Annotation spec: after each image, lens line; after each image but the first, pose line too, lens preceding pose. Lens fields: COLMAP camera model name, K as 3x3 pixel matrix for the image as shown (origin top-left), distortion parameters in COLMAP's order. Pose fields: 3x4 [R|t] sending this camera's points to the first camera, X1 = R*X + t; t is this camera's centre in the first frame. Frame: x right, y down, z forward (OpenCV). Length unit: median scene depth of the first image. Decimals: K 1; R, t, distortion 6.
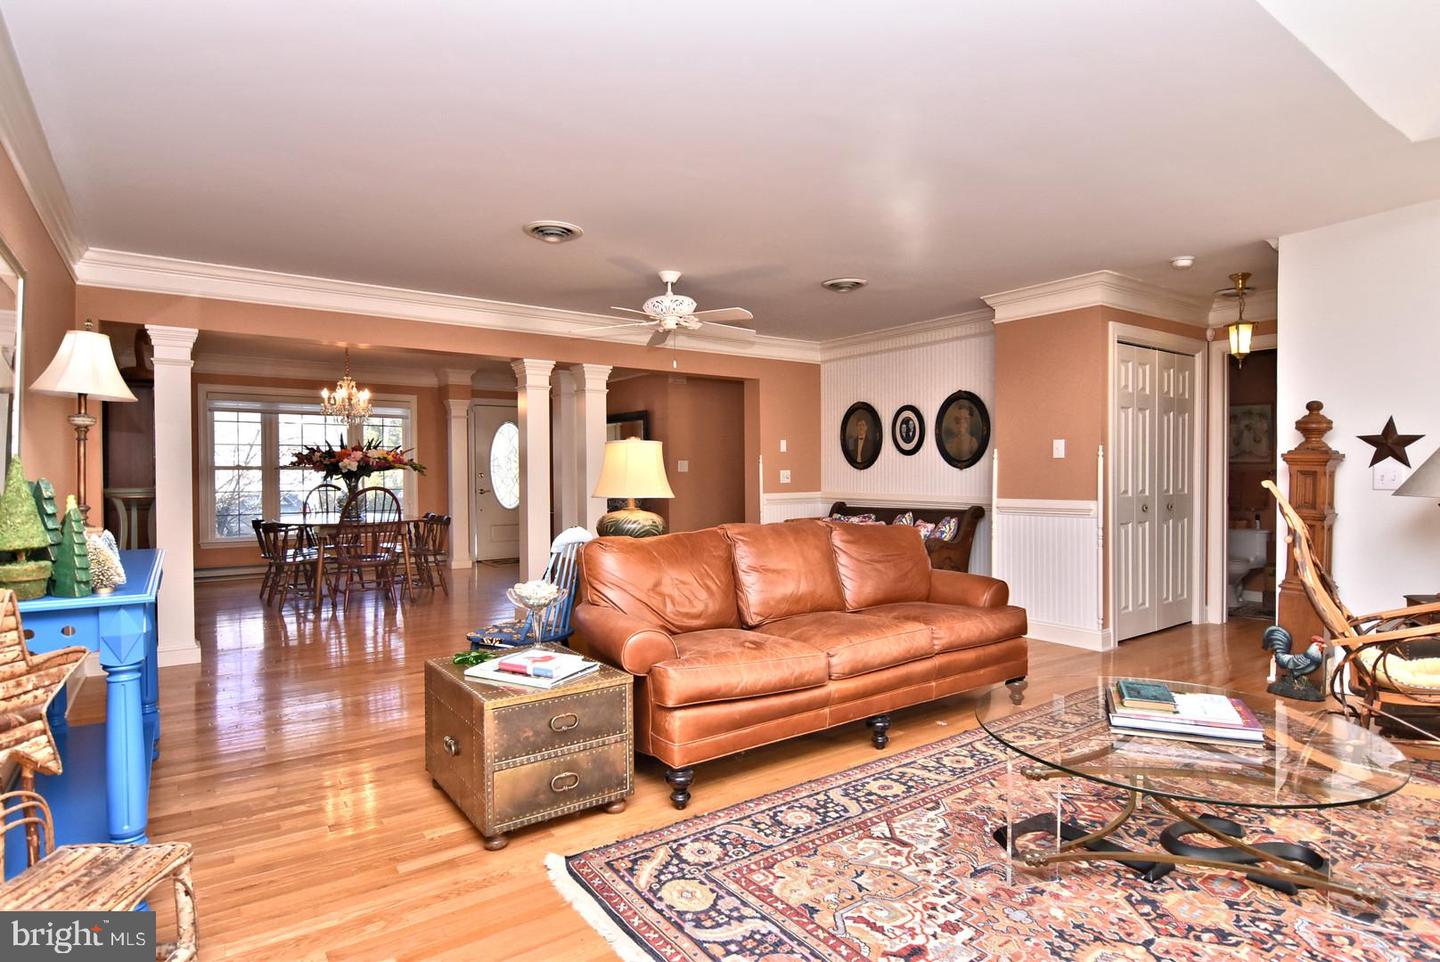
lens RADIAL K [[764.7, 0, 724.3], [0, 764.7, 481.0], [0, 0, 1]] dist [0.006304, -0.020664]
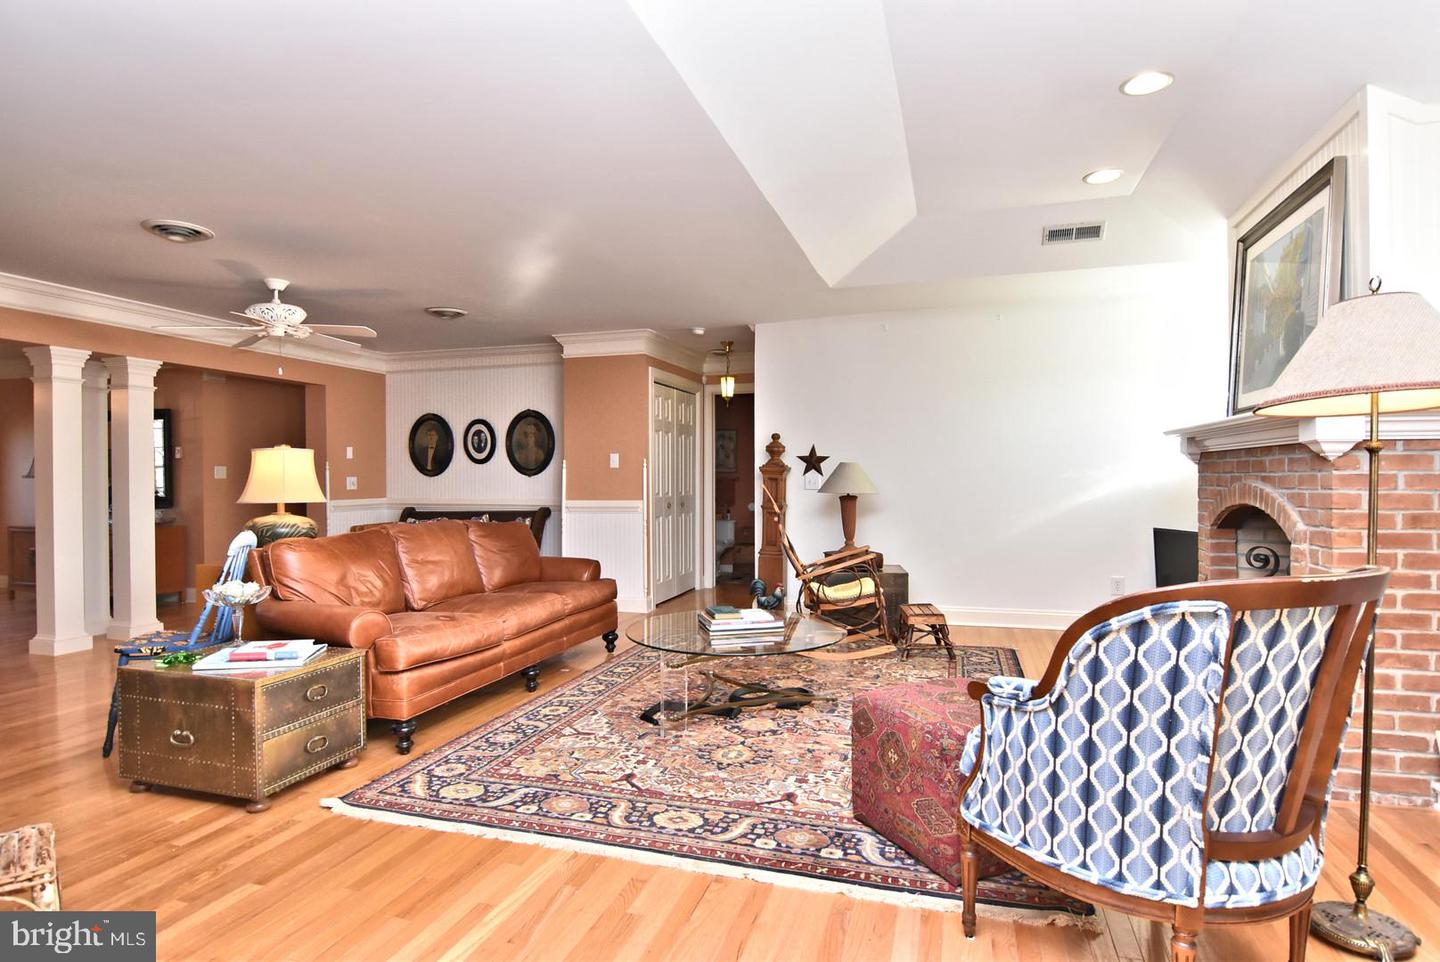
lens RADIAL K [[764.7, 0, 724.3], [0, 764.7, 481.0], [0, 0, 1]] dist [0.006304, -0.020664]
pose [[0.797226, -0.001325, 0.603679, -0.203944], [0.007074, 0.999949, -0.007147, 0.002857], [-0.603639, 0.009968, 0.797195, -0.149084]]
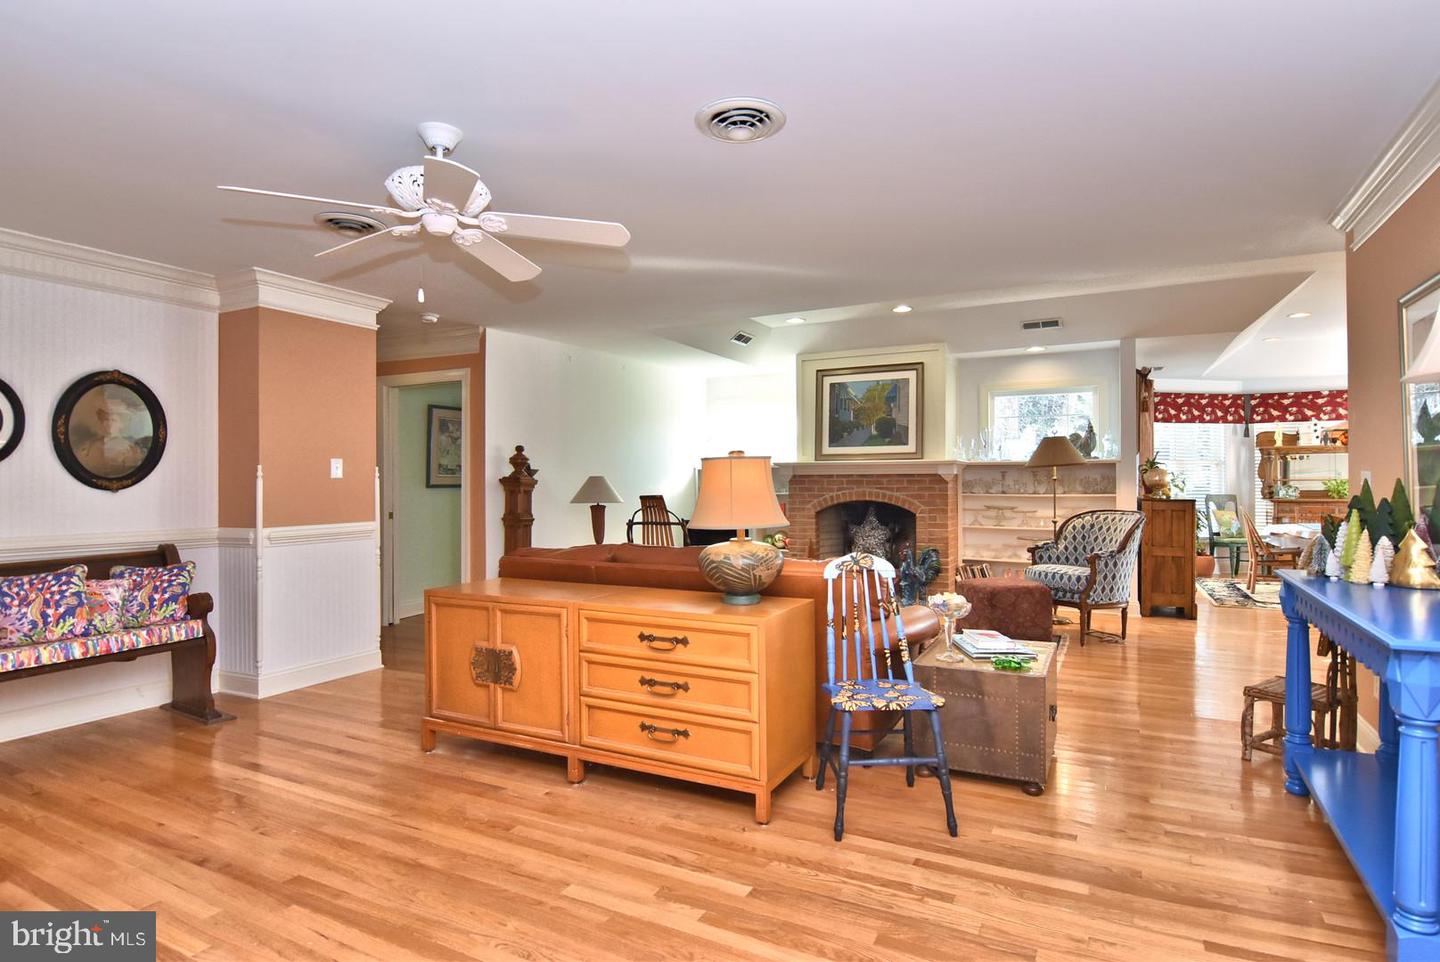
lens RADIAL K [[764.7, 0, 724.3], [0, 764.7, 481.0], [0, 0, 1]] dist [0.006304, -0.020664]
pose [[-0.454511, 0.008420, 0.890701, -0.629704], [0.017129, 0.999853, -0.000711, -0.018693], [-0.890576, 0.014934, -0.454589, 1.046986]]
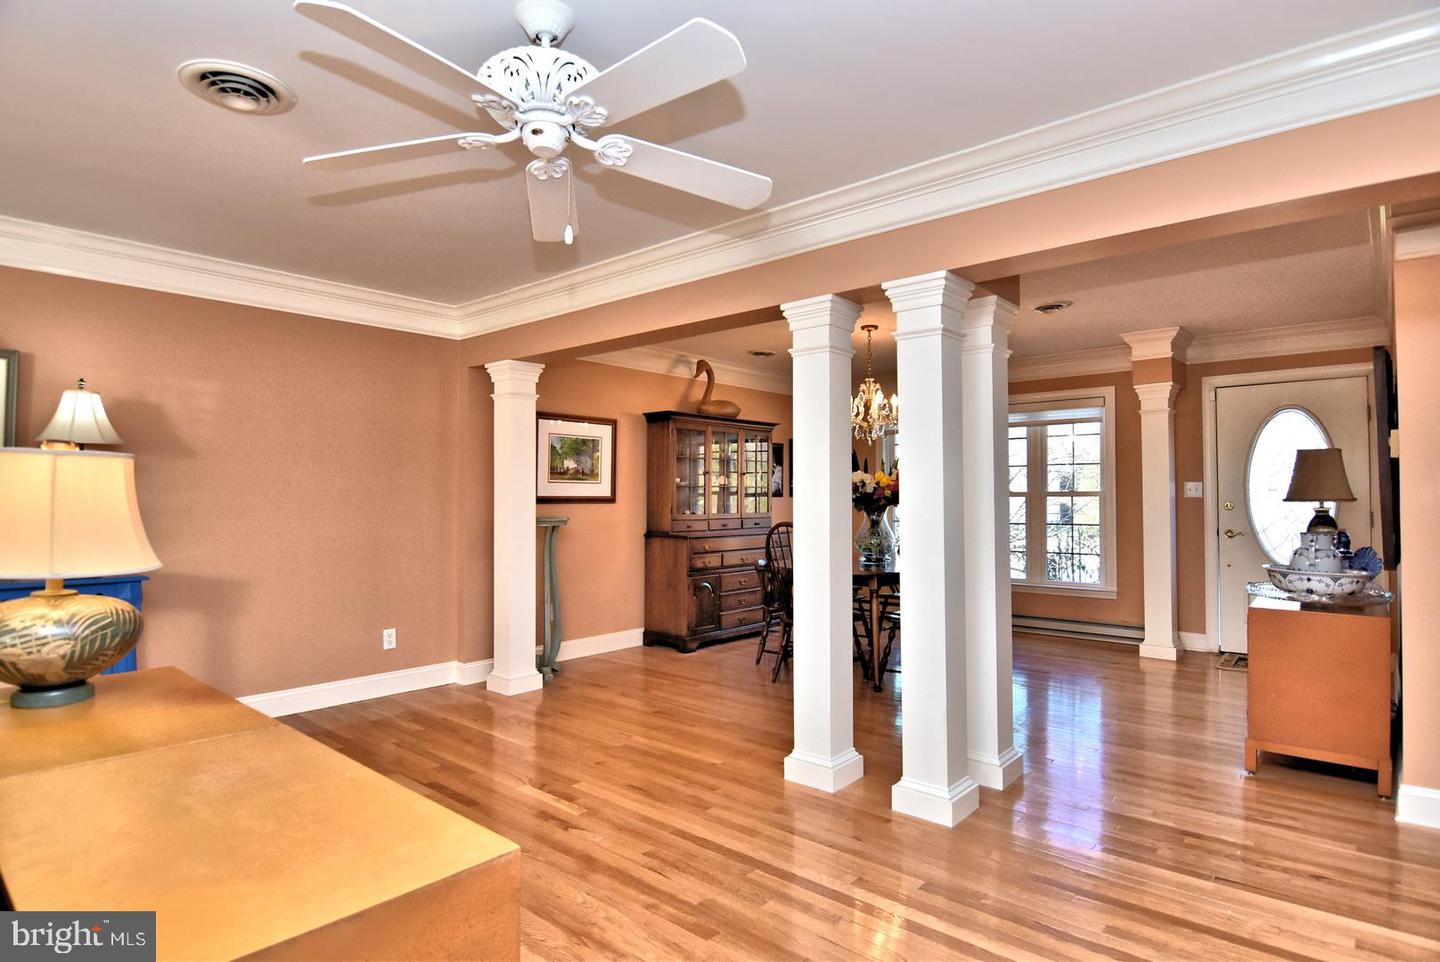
lens RADIAL K [[764.7, 0, 724.3], [0, 764.7, 481.0], [0, 0, 1]] dist [0.006304, -0.020664]
pose [[0.228972, -0.018661, -0.973254, 0.324726], [-0.010903, 0.999704, -0.021733, -0.019535], [0.973372, 0.015588, 0.228701, 0.980648]]
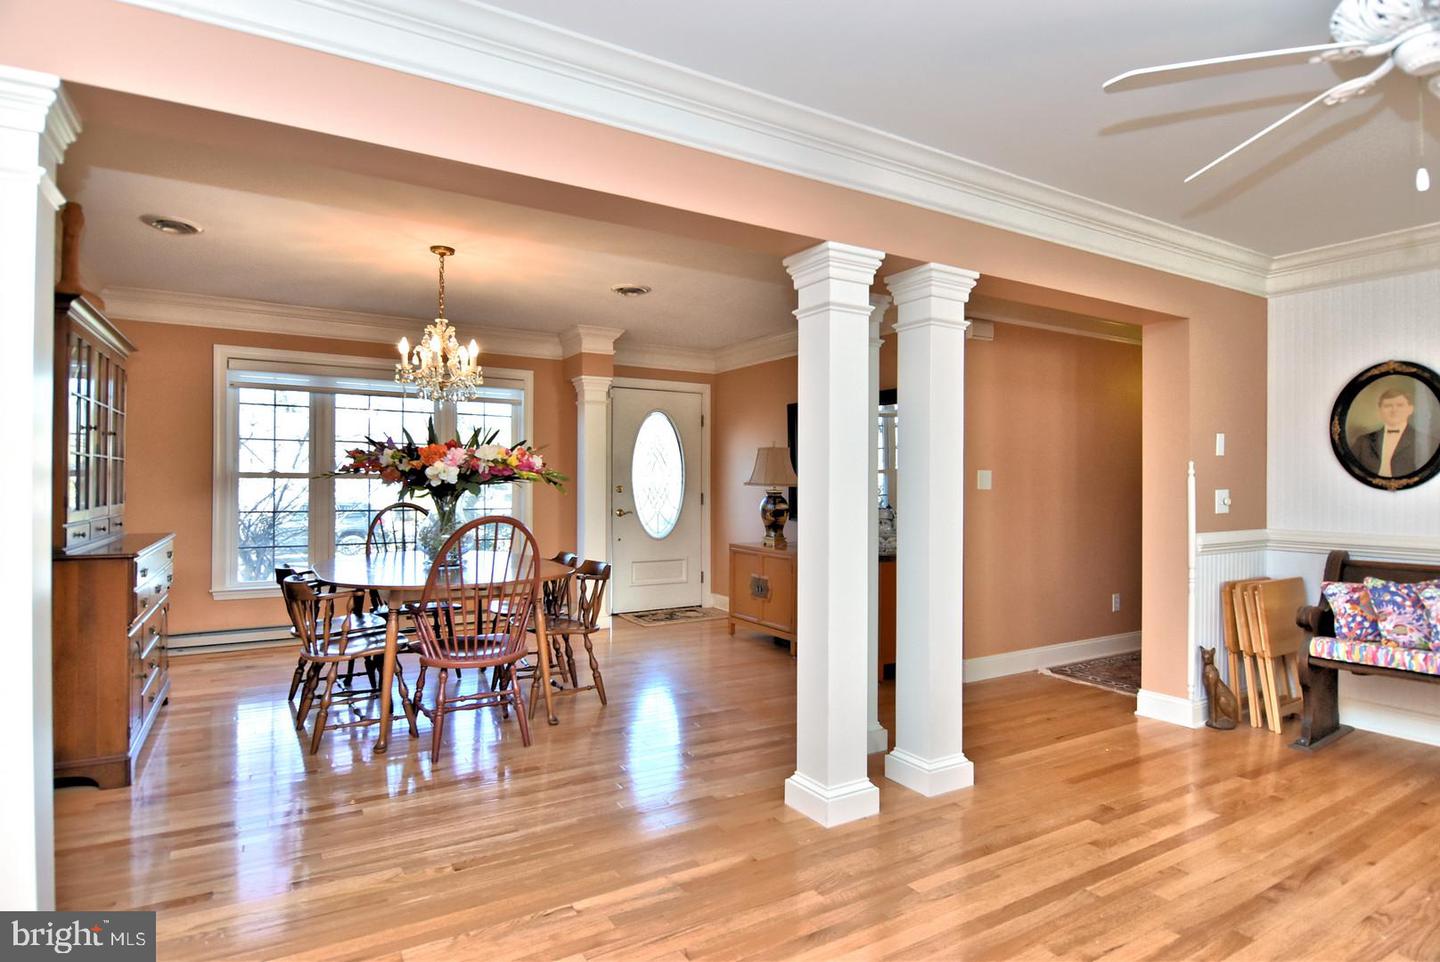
lens RADIAL K [[764.7, 0, 724.3], [0, 764.7, 481.0], [0, 0, 1]] dist [0.006304, -0.020664]
pose [[0.996559, 0.010371, -0.082231, -0.335508], [-0.011435, 0.999857, -0.012482, -0.014064], [0.082090, 0.013379, 0.996535, 0.643677]]
